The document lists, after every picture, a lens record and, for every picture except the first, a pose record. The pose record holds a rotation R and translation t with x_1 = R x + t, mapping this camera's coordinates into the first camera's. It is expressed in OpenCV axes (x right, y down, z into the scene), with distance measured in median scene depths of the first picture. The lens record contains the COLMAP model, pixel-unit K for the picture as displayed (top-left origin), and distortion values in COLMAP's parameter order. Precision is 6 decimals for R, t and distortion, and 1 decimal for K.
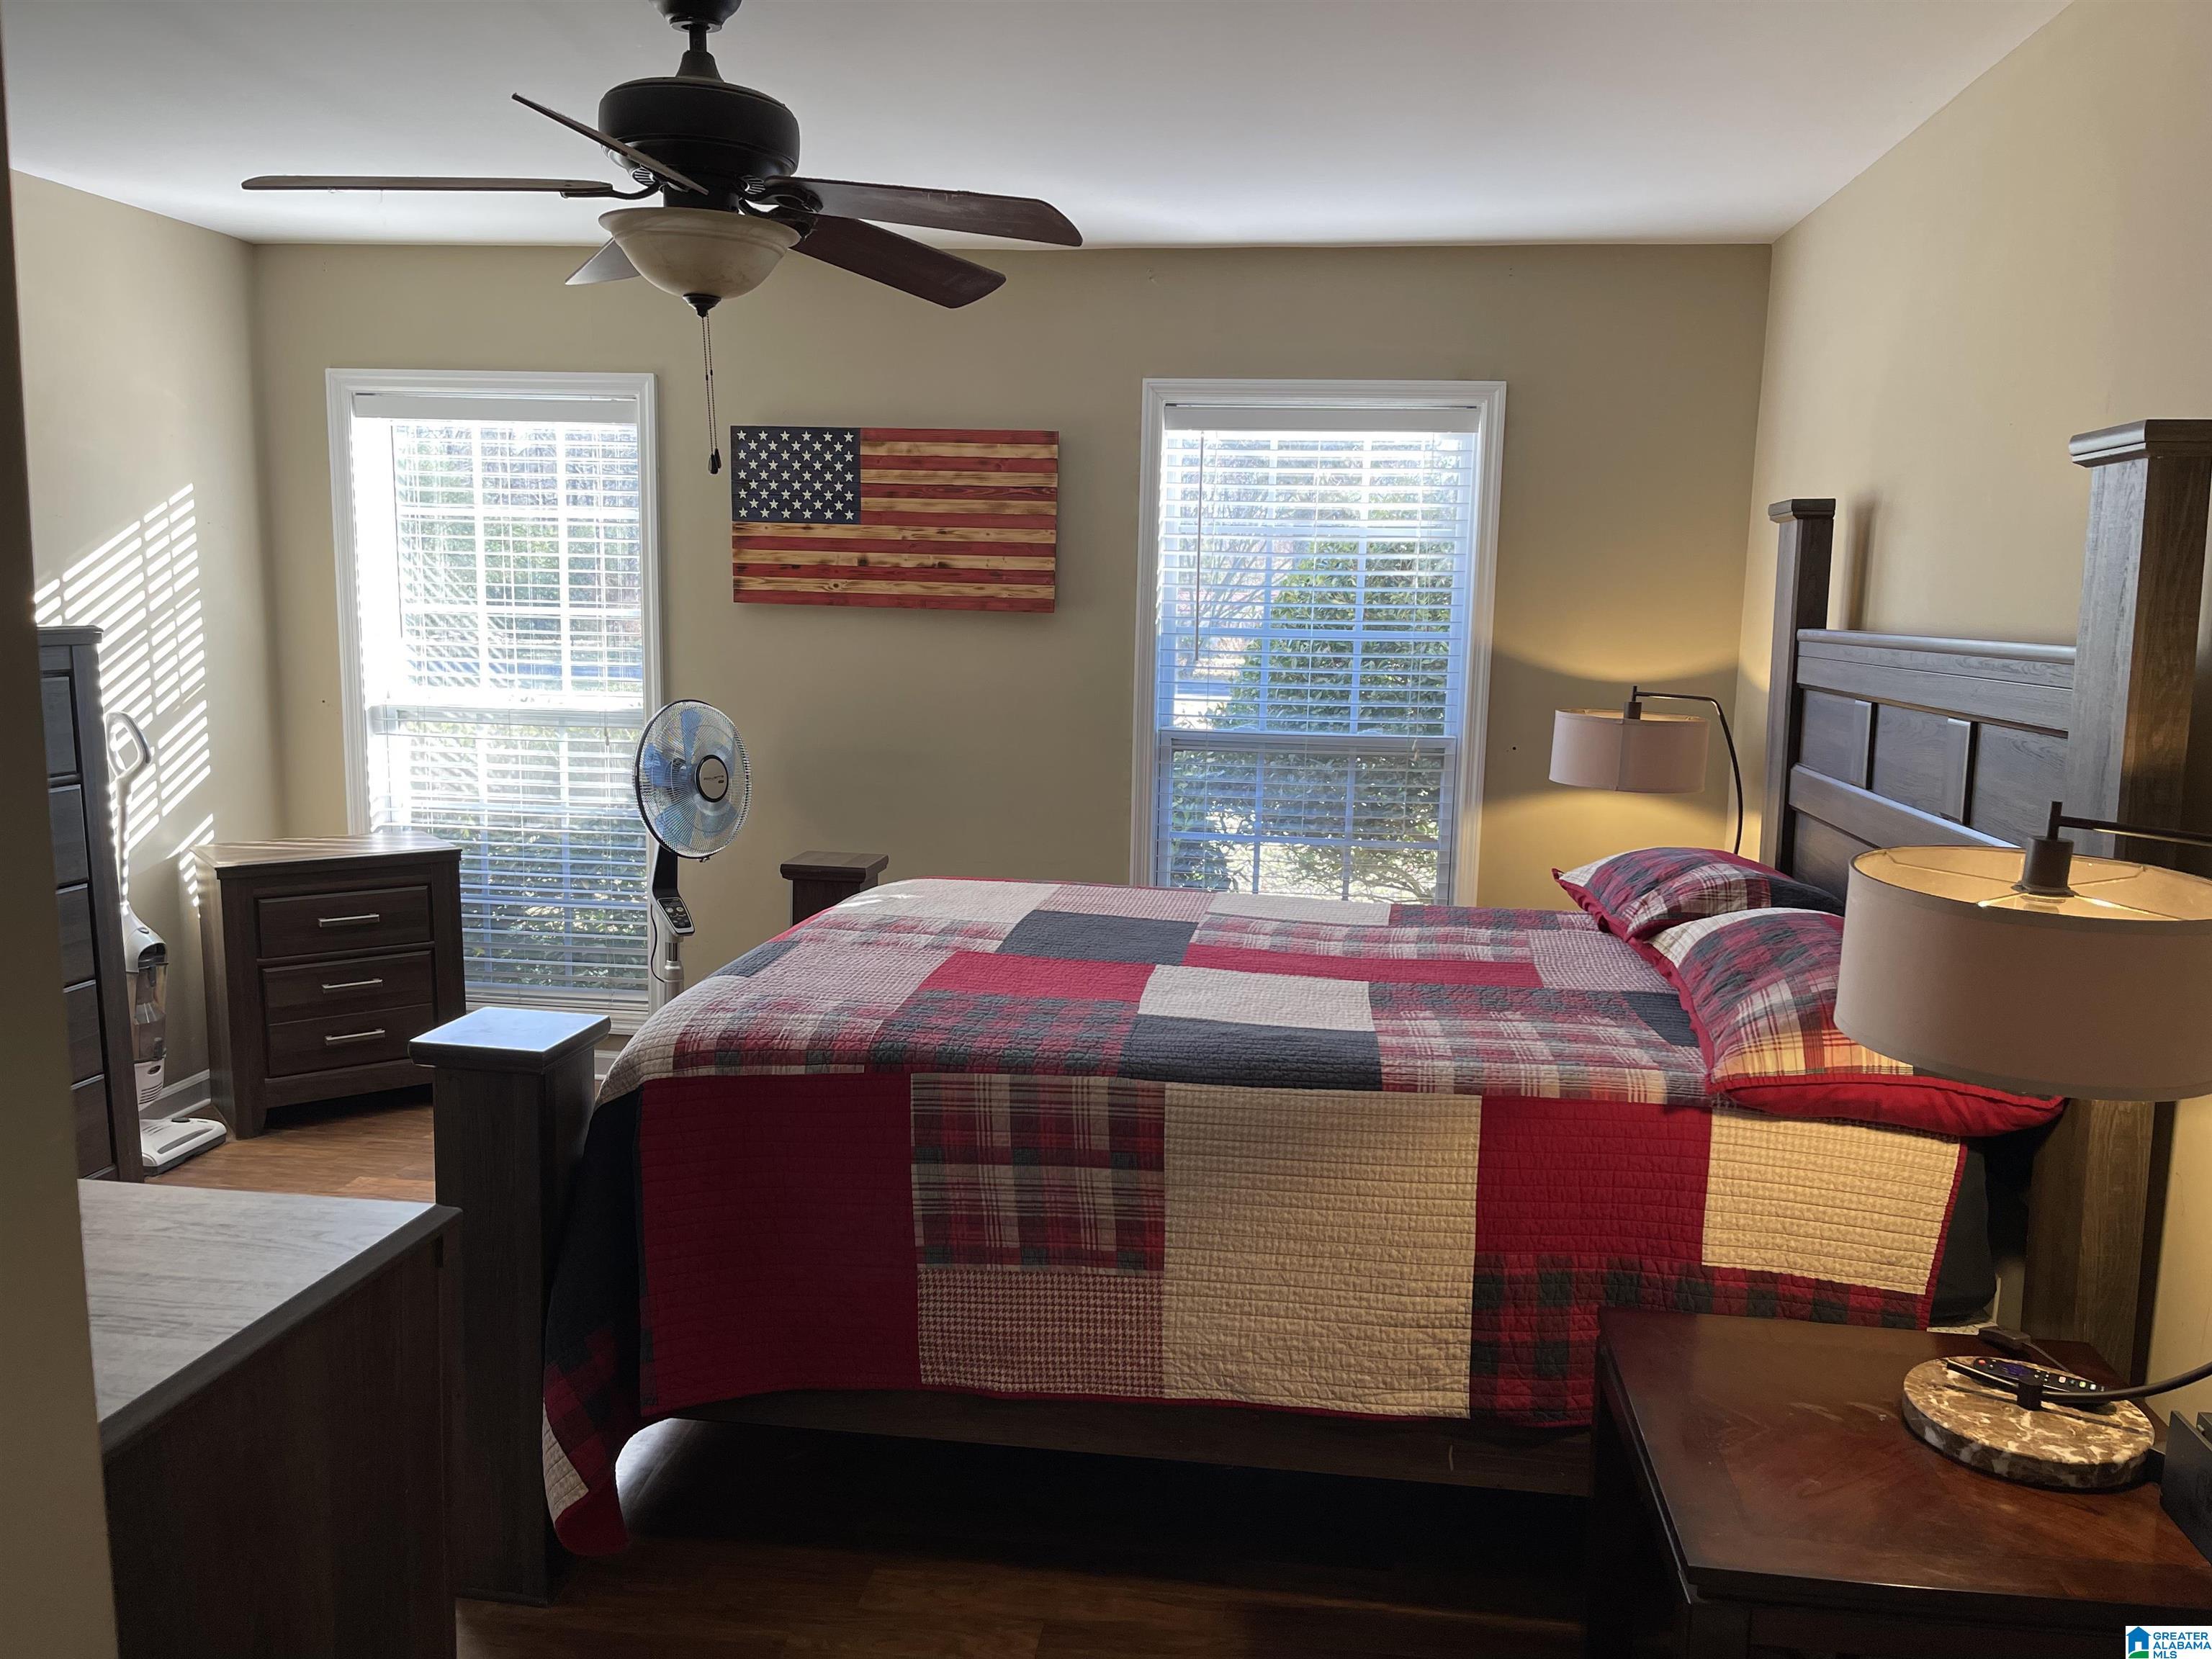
lens RADIAL K [[1666.0, 0, 1111.9], [0, 1666.0, 835.6], [0, 0, 1]] dist [0.057606, -0.071089]
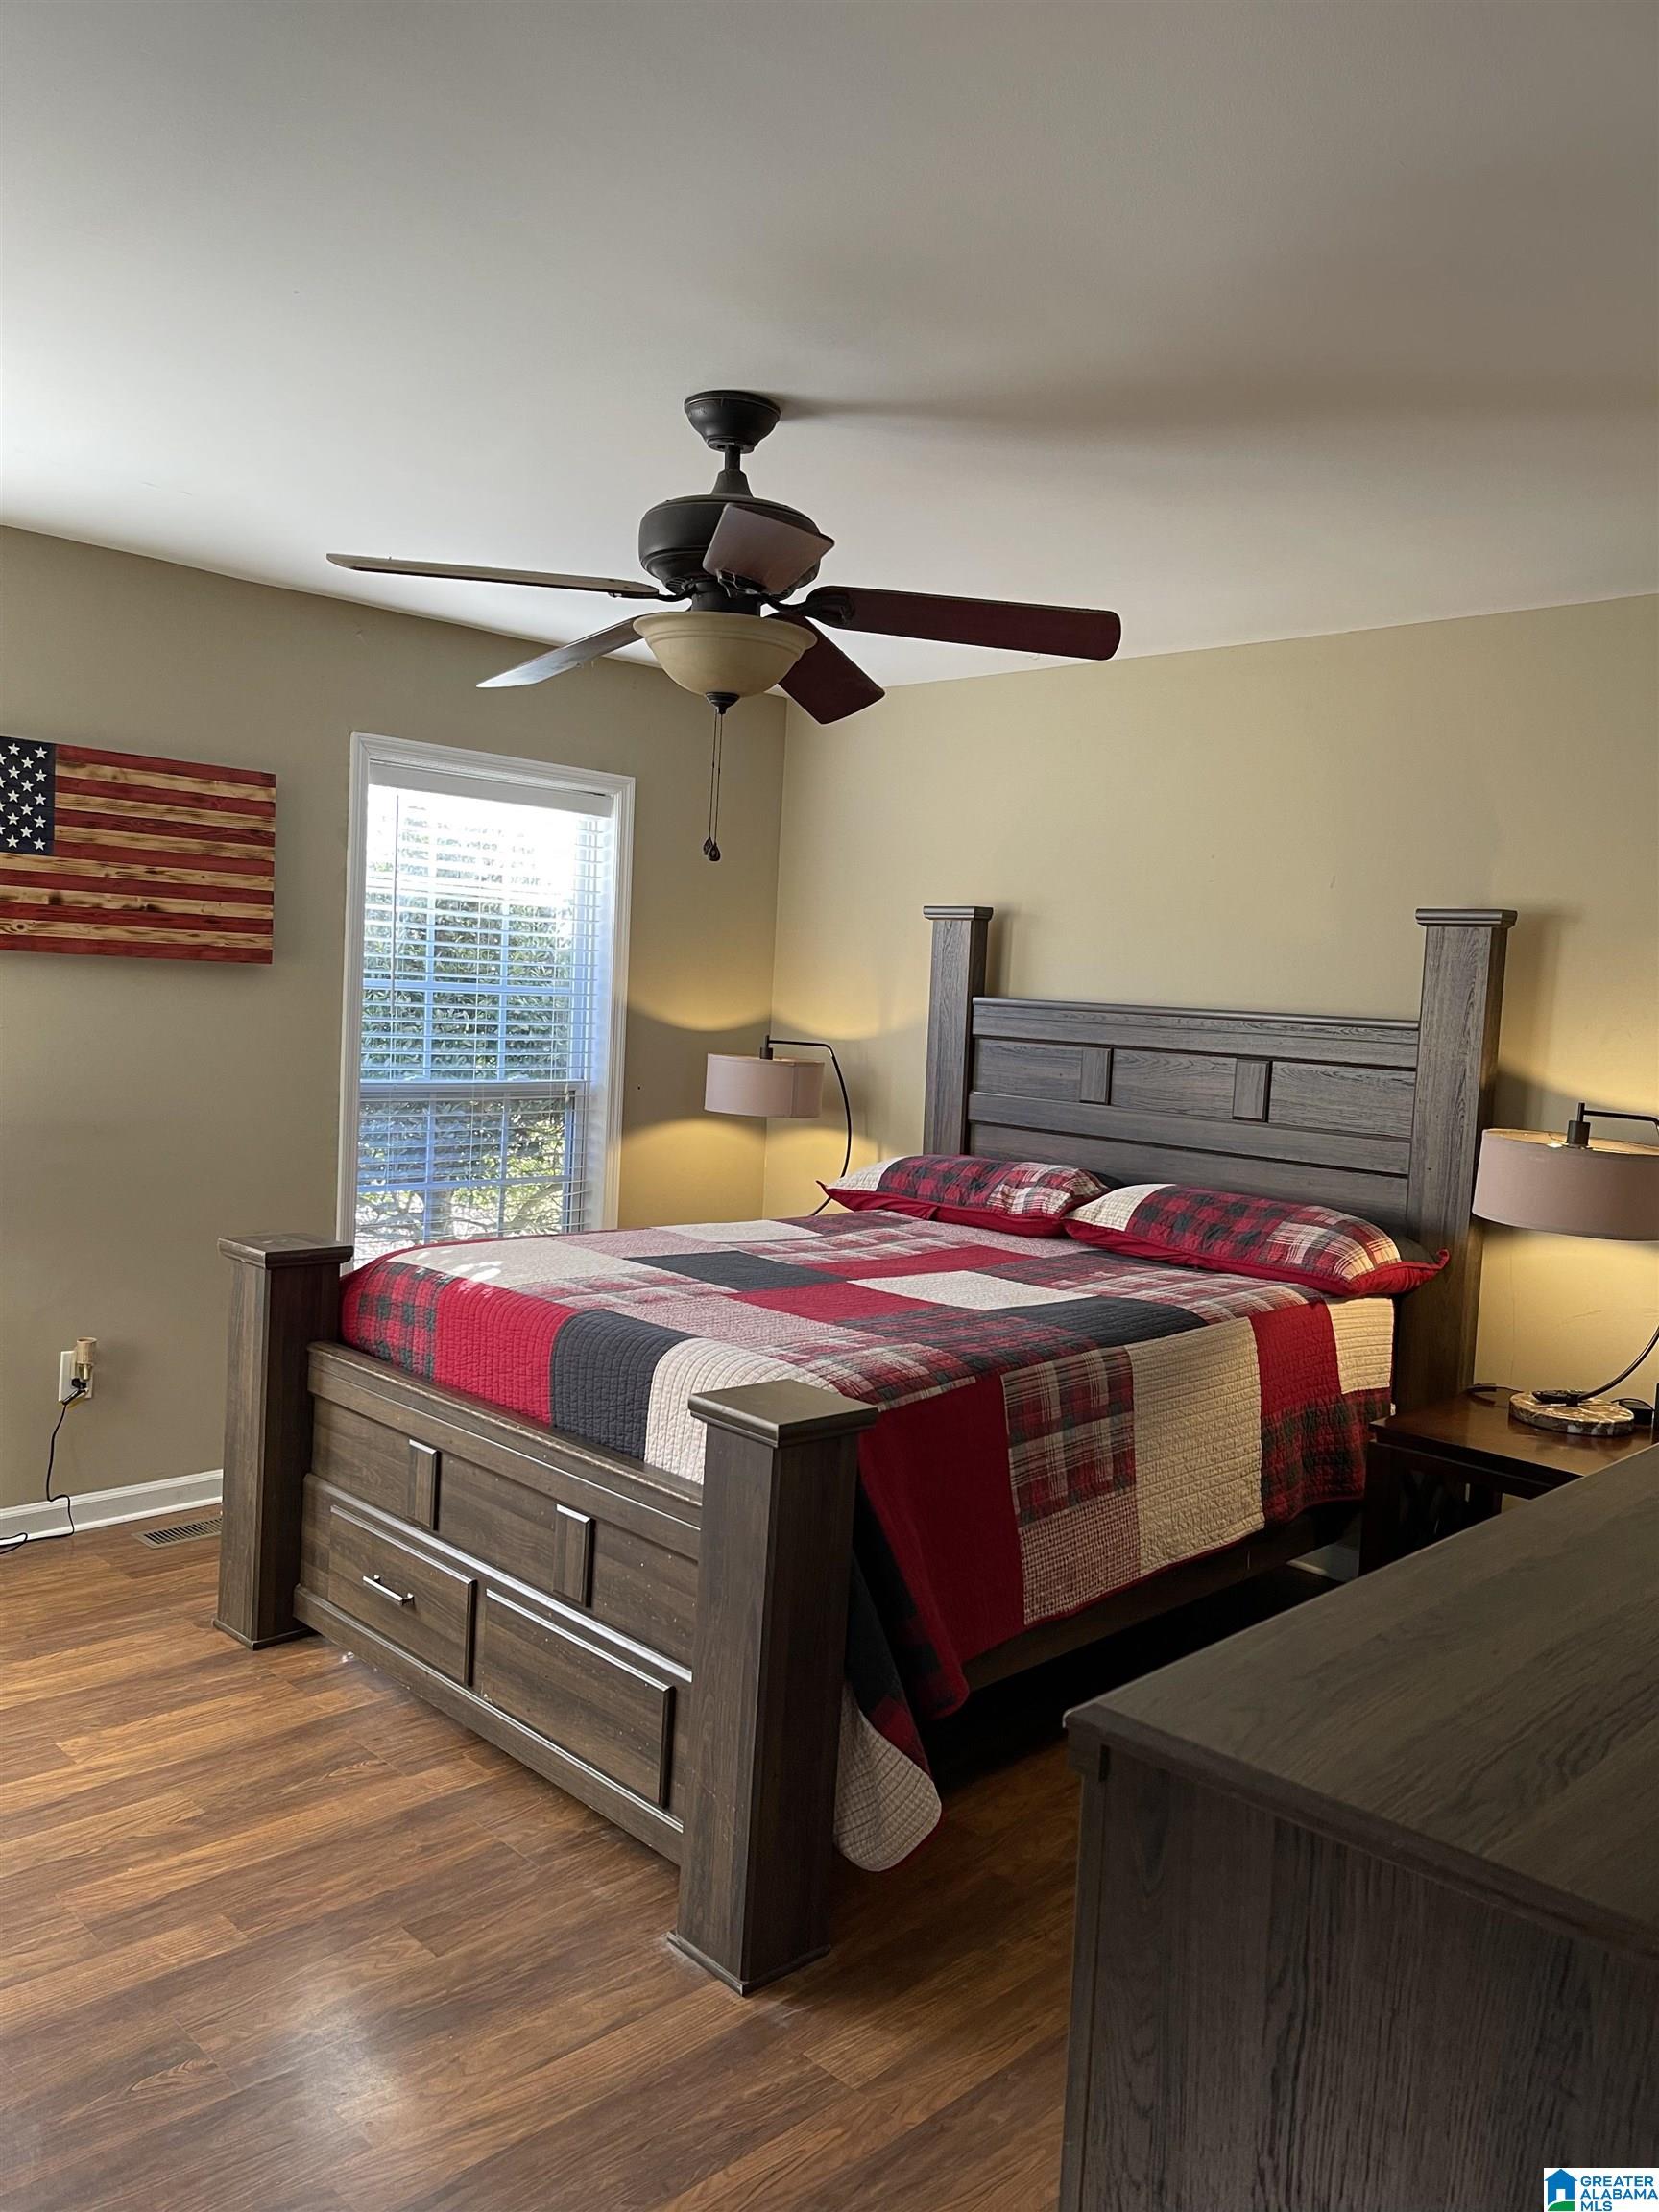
lens RADIAL K [[1666.0, 0, 833.4], [0, 1666.0, 1104.9], [0, 0, 1]] dist [0.057606, -0.071089]
pose [[0.608205, -0.051081, 0.792134, -0.597738], [0.074996, 0.997161, 0.006719, -0.037289], [-0.790229, 0.055321, 0.610310, 0.177652]]
